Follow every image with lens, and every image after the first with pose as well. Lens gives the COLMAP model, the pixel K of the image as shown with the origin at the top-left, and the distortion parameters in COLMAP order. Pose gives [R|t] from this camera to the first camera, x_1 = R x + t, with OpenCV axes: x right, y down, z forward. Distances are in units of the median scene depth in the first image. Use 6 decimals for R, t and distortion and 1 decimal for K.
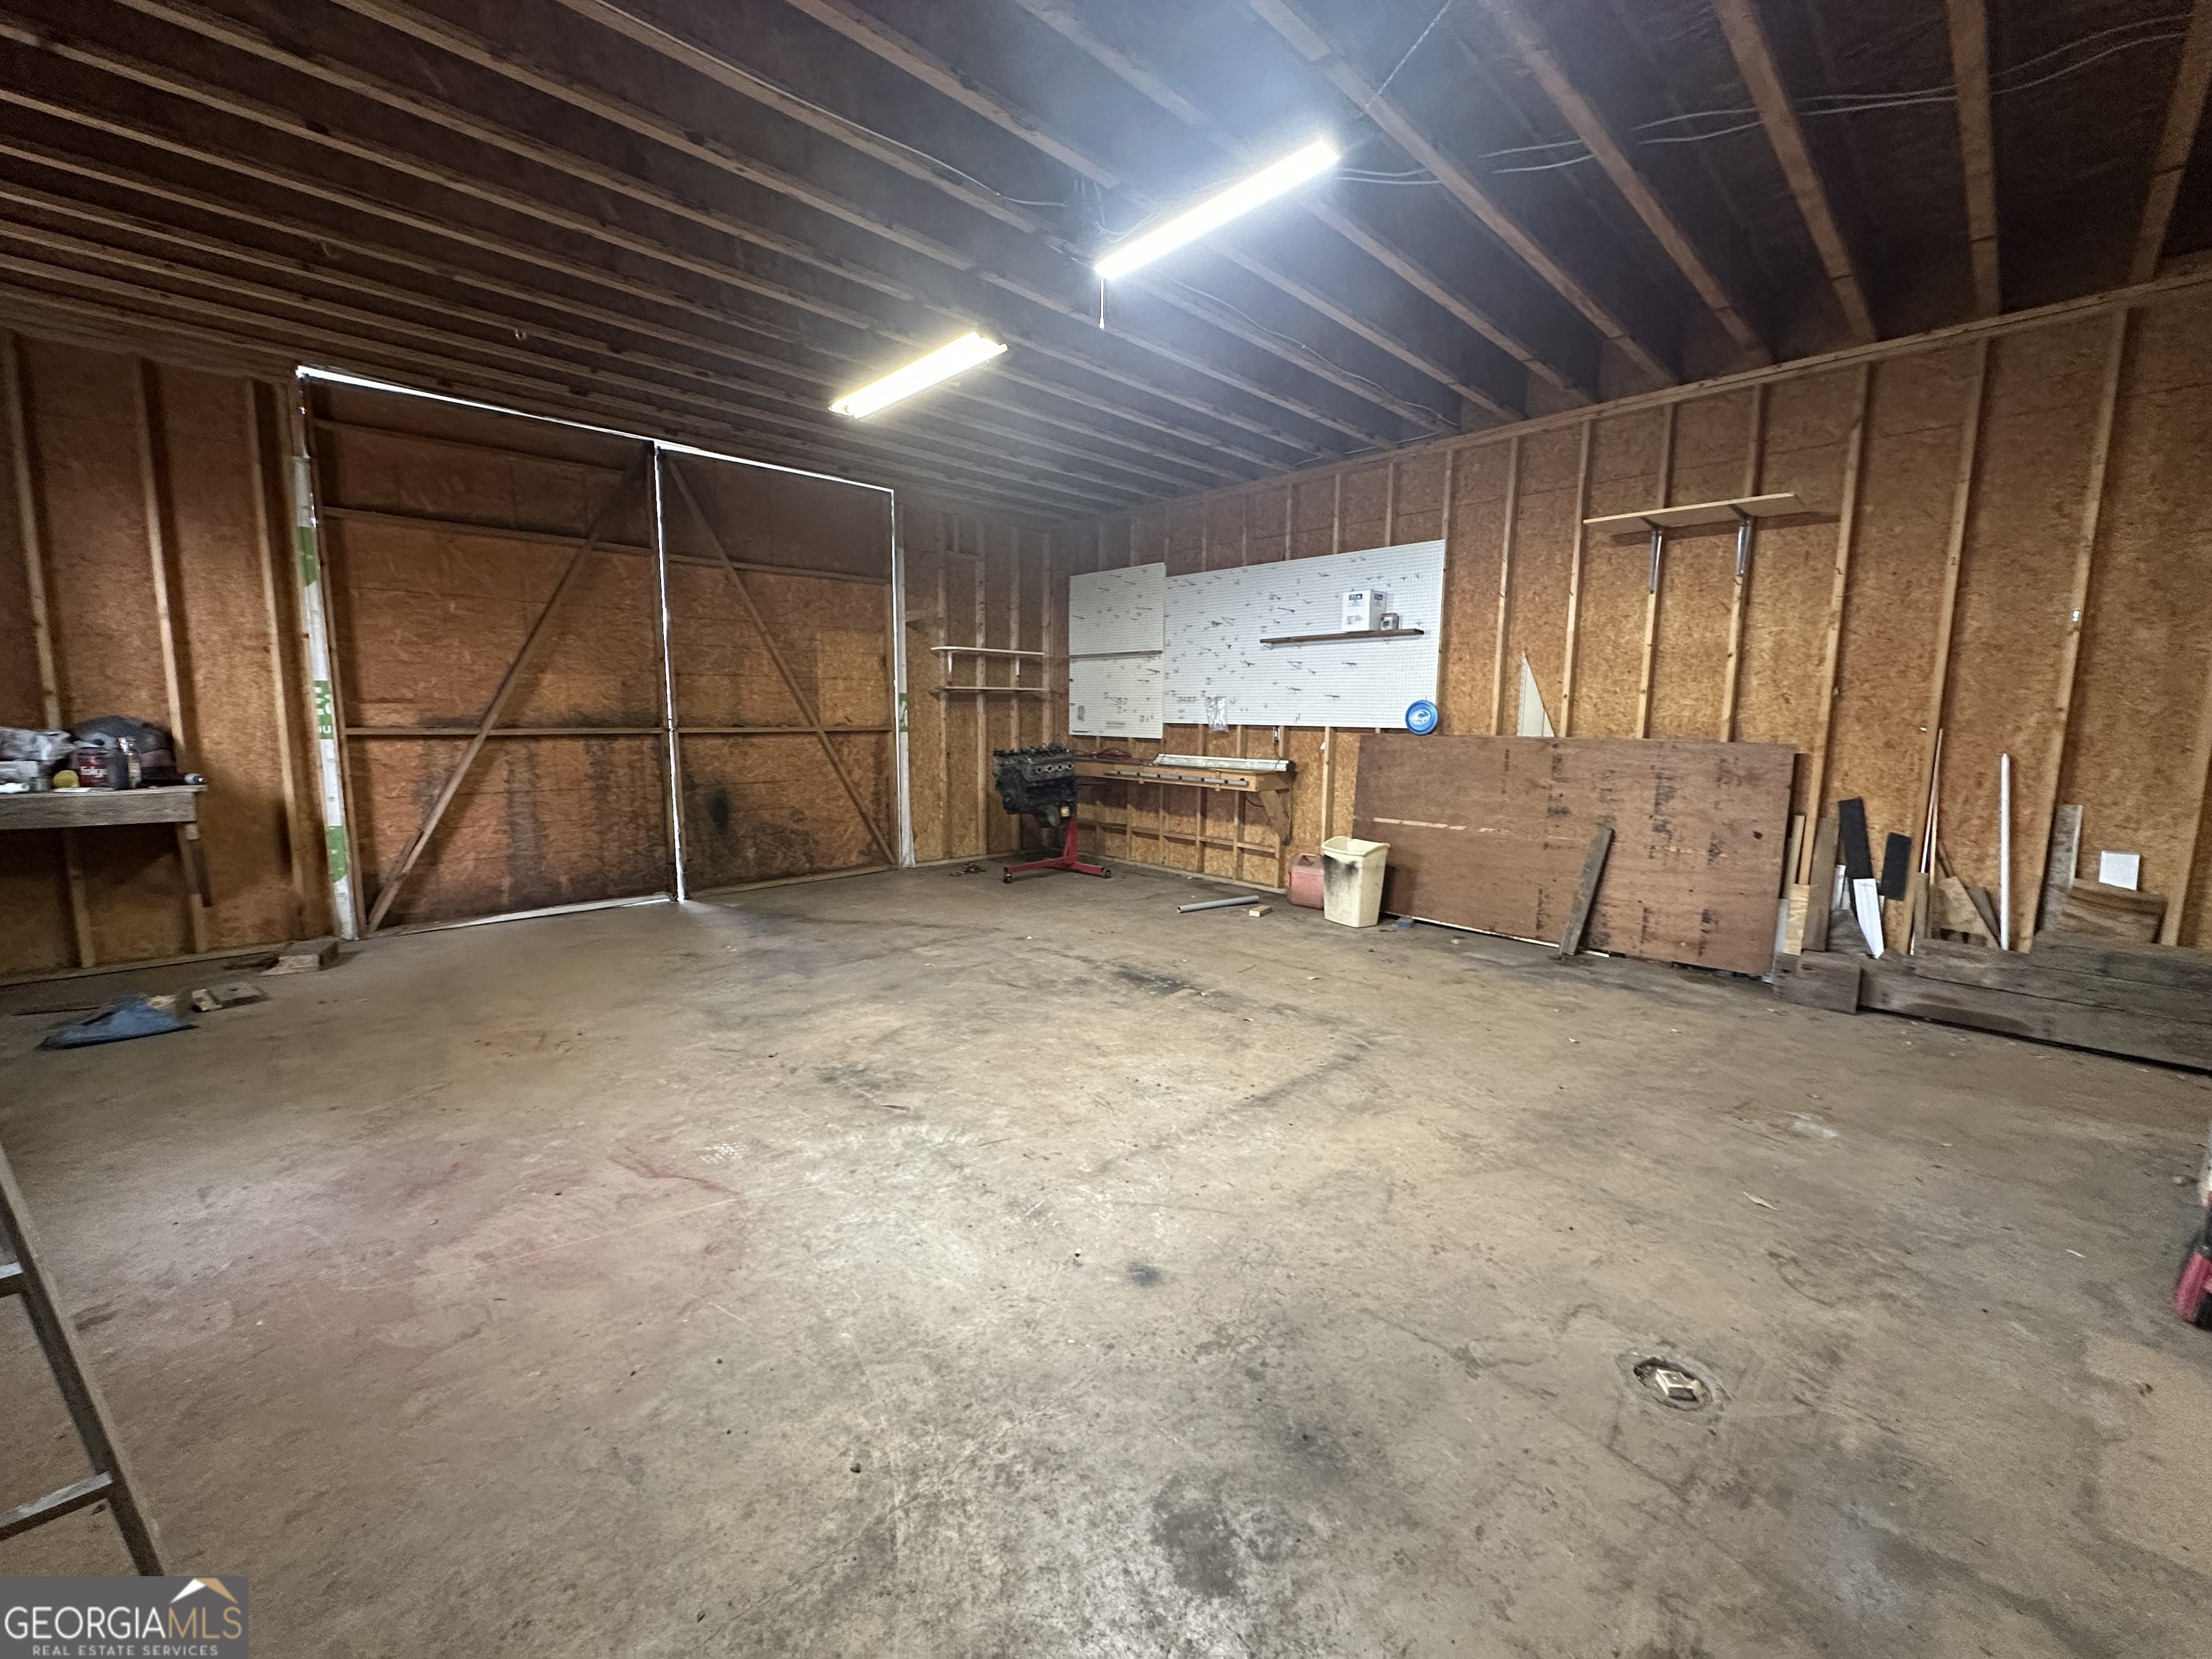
lens RADIAL K [[880.2, 0, 1105.7], [0, 880.2, 828.6], [0, 0, 1]] dist [-0.001324, 0.000588]
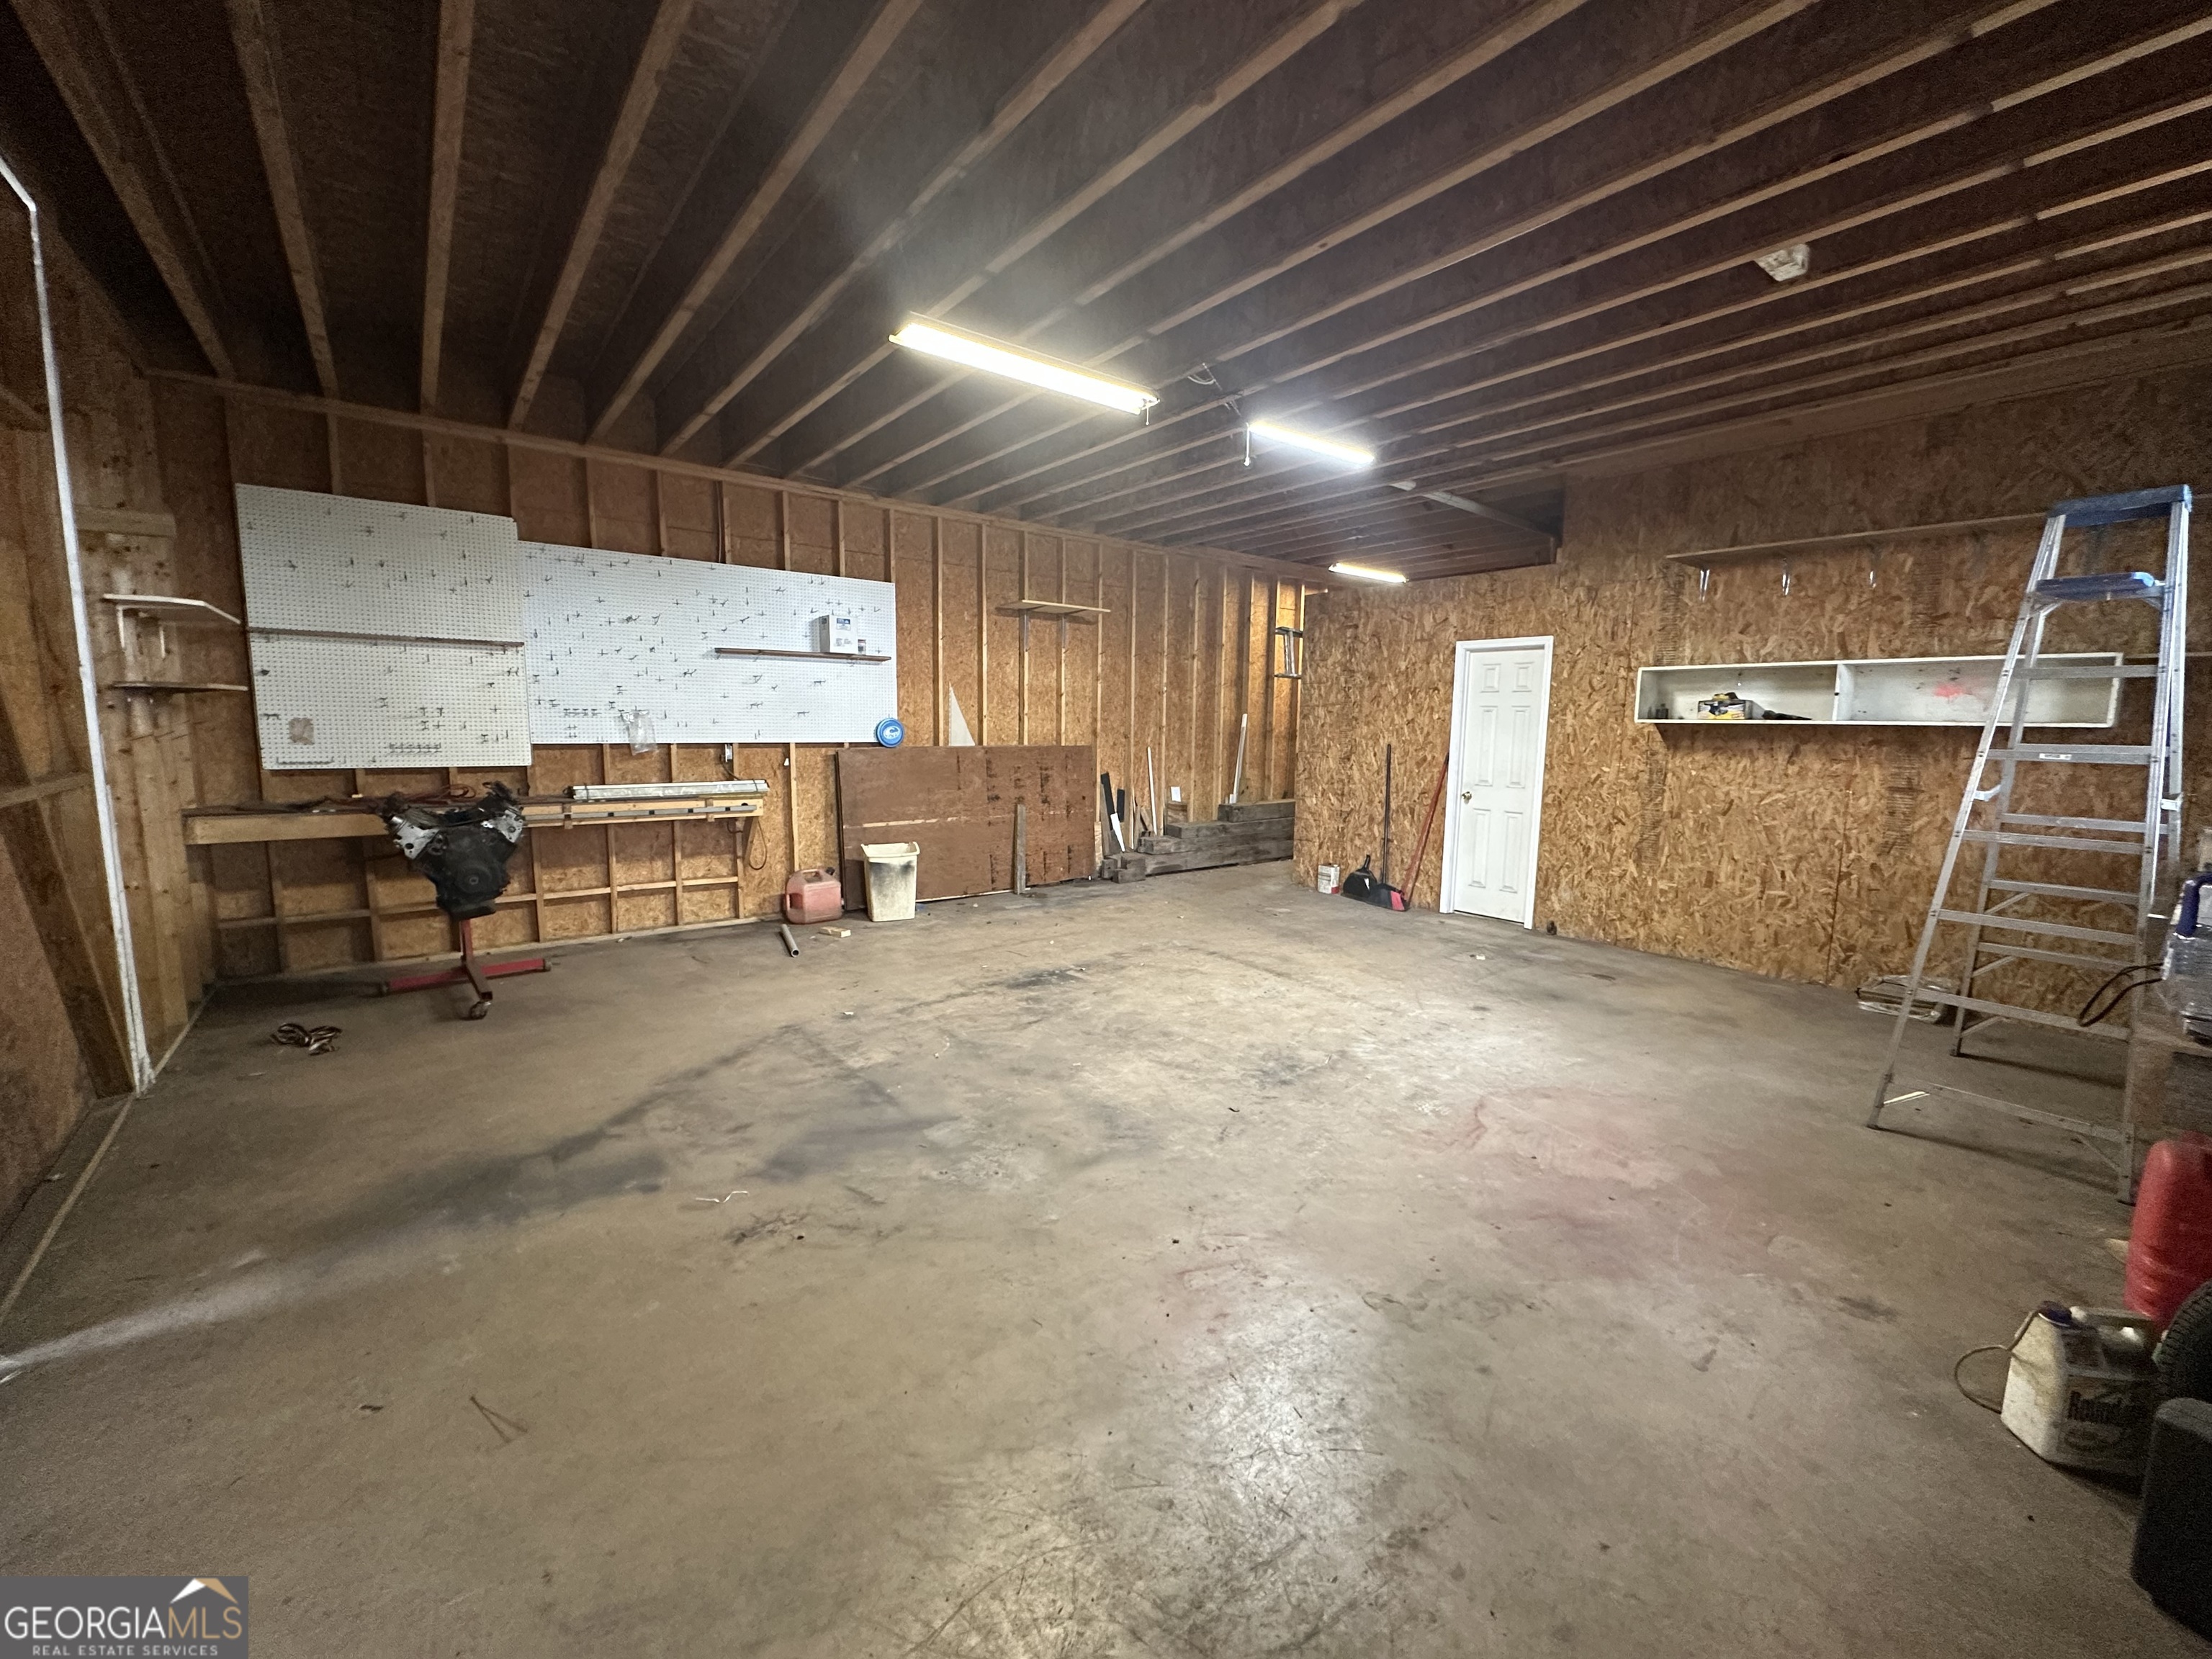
lens RADIAL K [[880.2, 0, 1101.3], [0, 880.2, 826.0], [0, 0, 1]] dist [-0.001324, 0.000588]
pose [[0.103588, -0.127261, 0.986445, -0.971506], [0.118686, 0.986276, 0.114776, -0.130691], [-0.987514, 0.105188, 0.117270, 0.746116]]
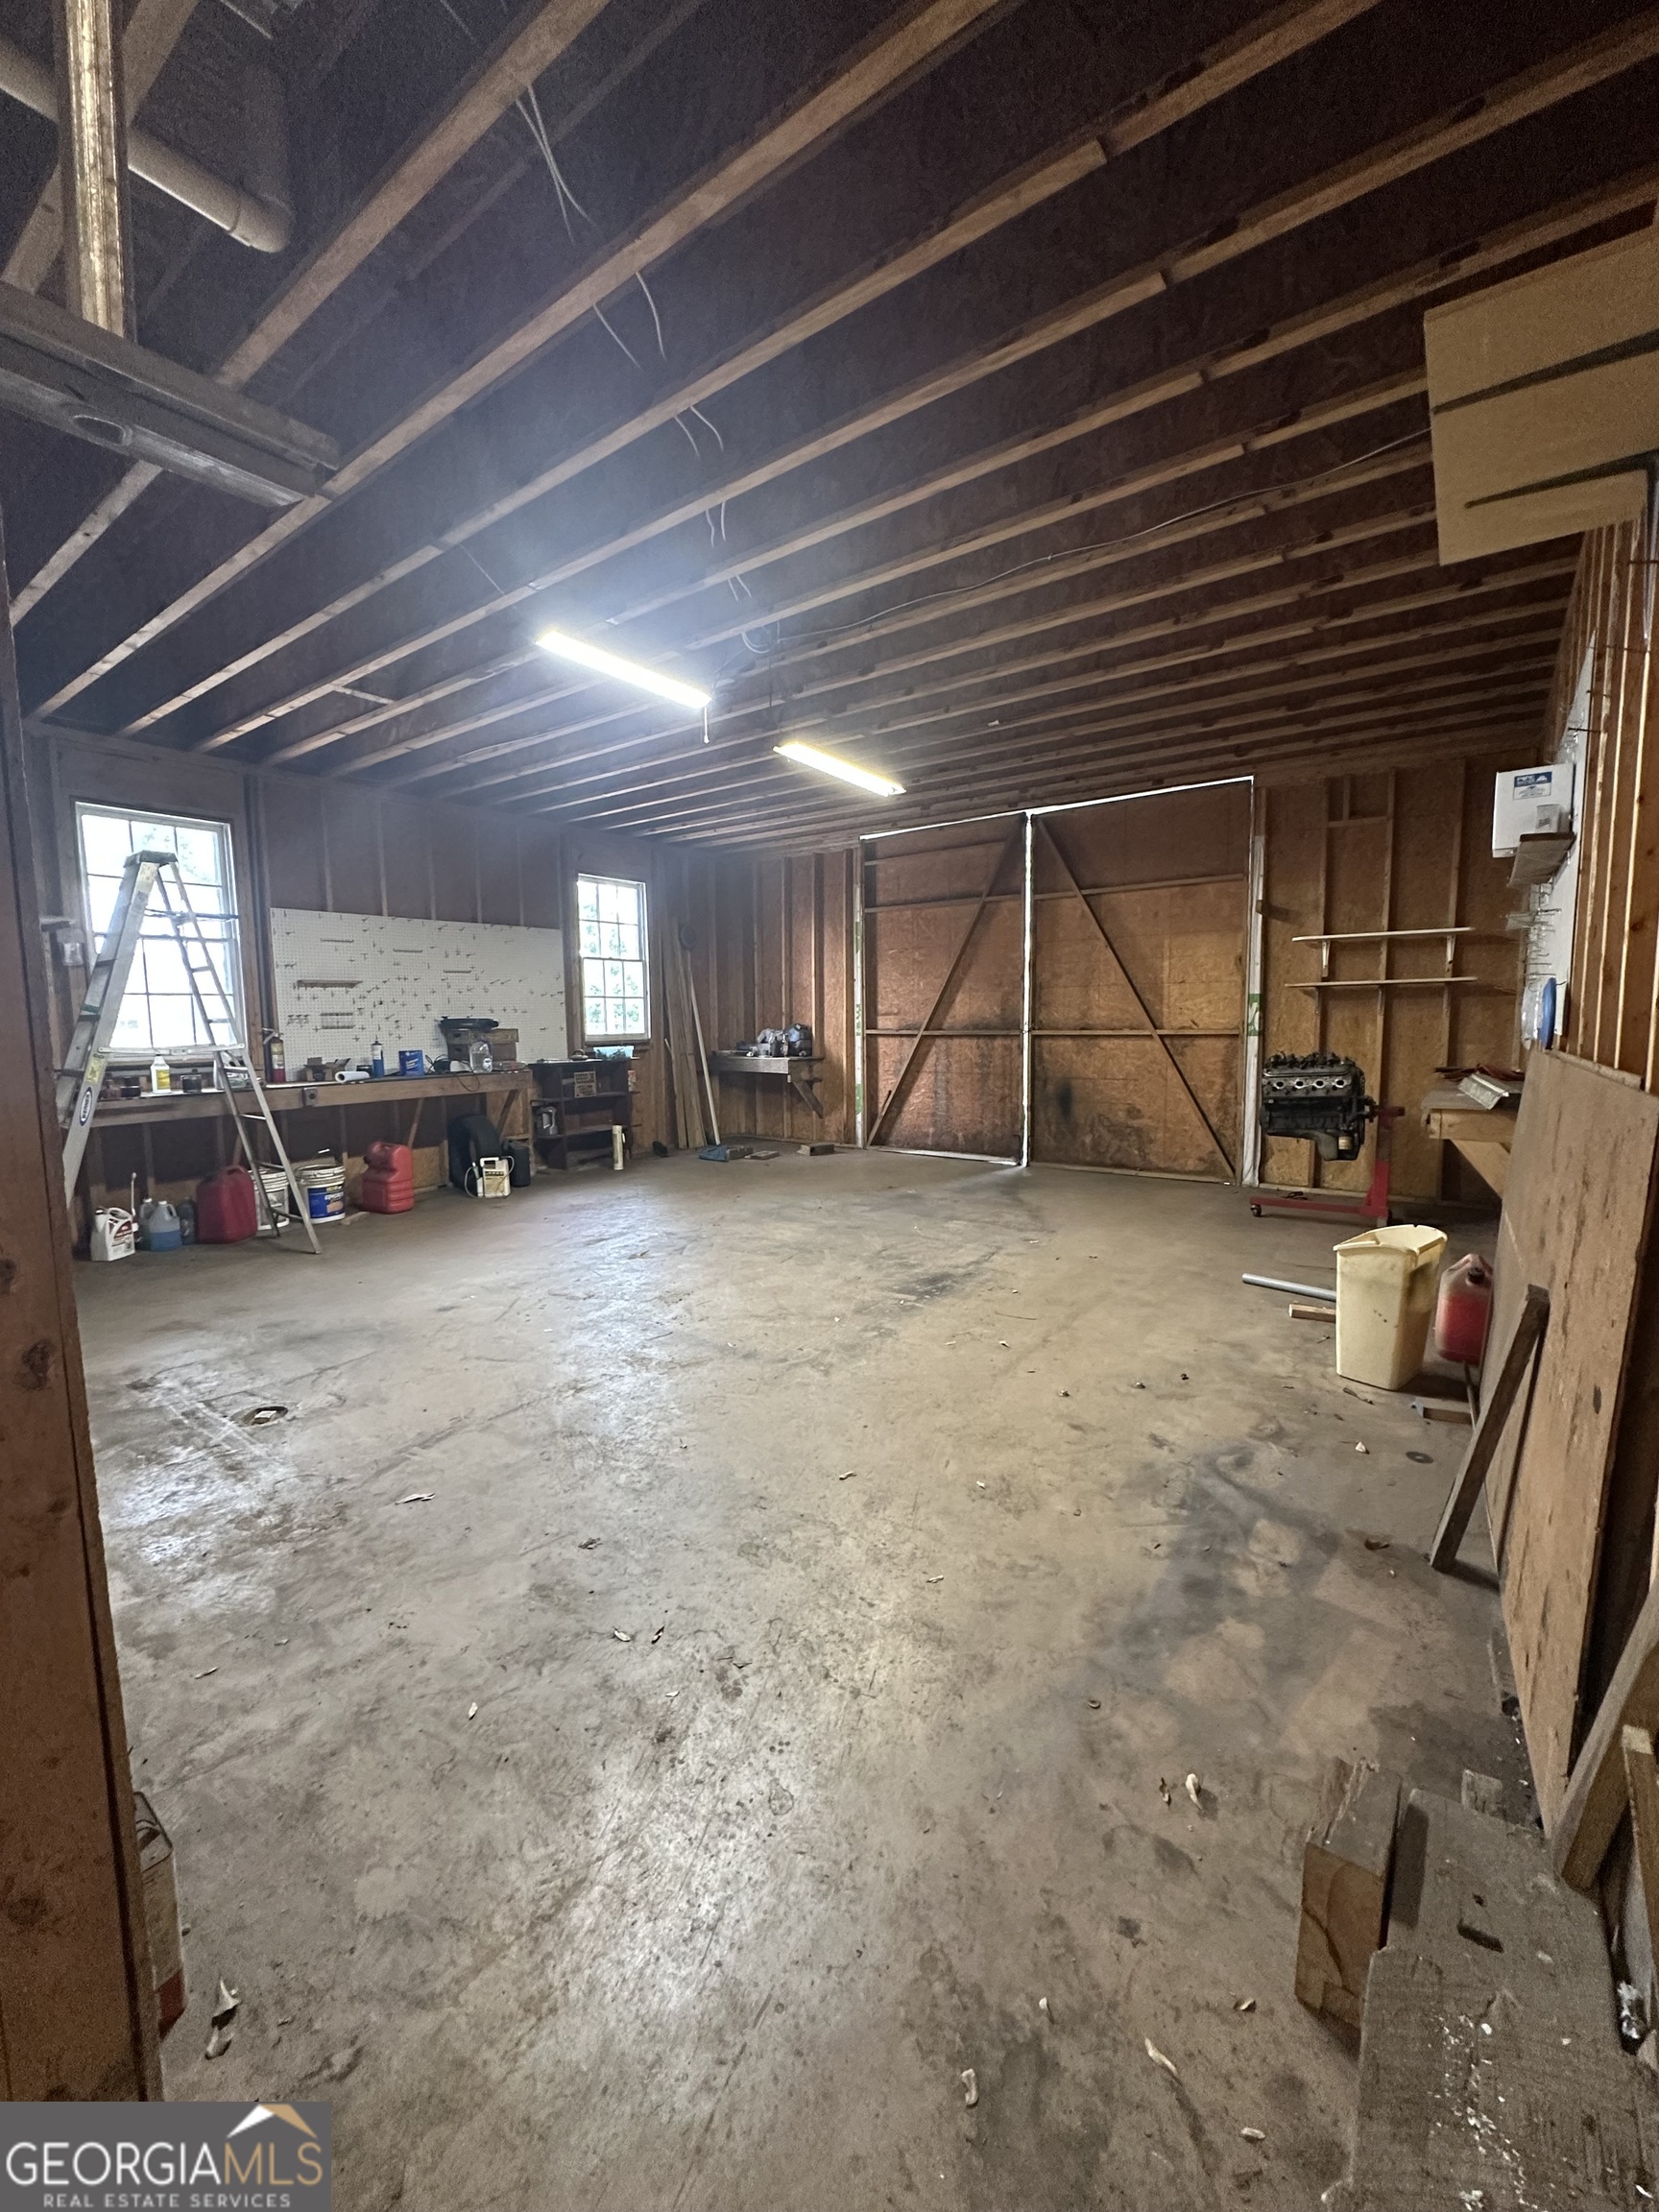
lens RADIAL K [[880.2, 0, 830.3], [0, 880.2, 1105.0], [0, 0, 1]] dist [-0.001324, 0.000588]
pose [[0.168303, 0.085663, -0.982006, 0.955119], [-0.115939, 0.991022, 0.066579, -0.078068], [0.978893, 0.102648, 0.176724, 0.667438]]
